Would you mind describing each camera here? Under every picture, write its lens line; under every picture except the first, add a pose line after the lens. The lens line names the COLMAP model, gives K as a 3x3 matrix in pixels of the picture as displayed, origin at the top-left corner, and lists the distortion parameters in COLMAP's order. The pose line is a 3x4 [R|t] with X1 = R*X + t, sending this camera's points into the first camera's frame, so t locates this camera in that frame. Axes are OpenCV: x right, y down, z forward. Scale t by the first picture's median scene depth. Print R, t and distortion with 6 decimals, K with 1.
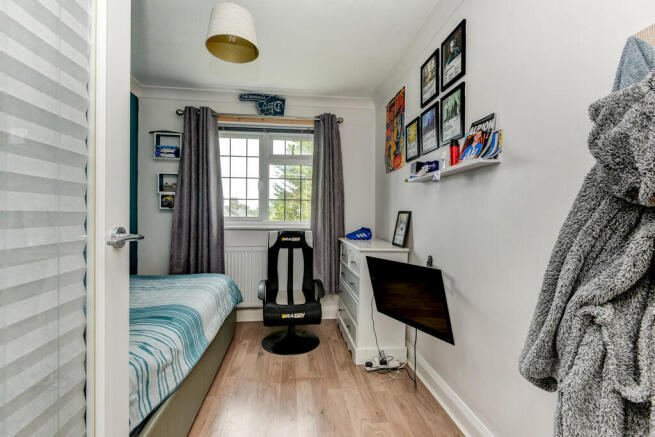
lens RADIAL K [[305.5, 0, 327.5], [0, 305.5, 218.5], [0, 0, 1]] dist [-0.000167, -0.001981]
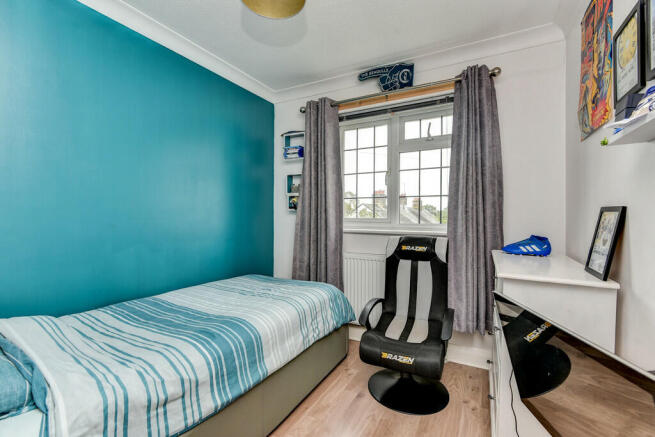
lens RADIAL K [[305.5, 0, 327.5], [0, 305.5, 218.5], [0, 0, 1]] dist [-0.000167, -0.001981]
pose [[0.812988, -0.001588, -0.582279, 0.137325], [-0.000565, 0.999994, -0.003515, -0.002003], [0.582281, 0.003187, 0.812982, 0.266882]]
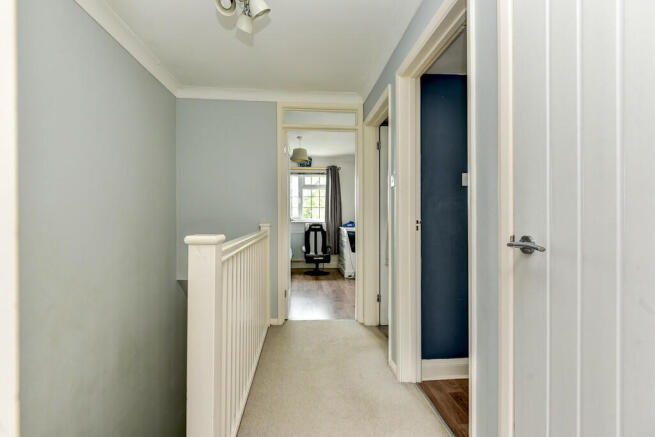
lens RADIAL K [[305.5, 0, 327.5], [0, 305.5, 218.5], [0, 0, 1]] dist [-0.000167, -0.001981]
pose [[0.998175, -0.013943, -0.058749, 0.083711], [0.013765, 0.999899, -0.003427, 0.016029], [0.058791, 0.002612, 0.998267, -1.071243]]
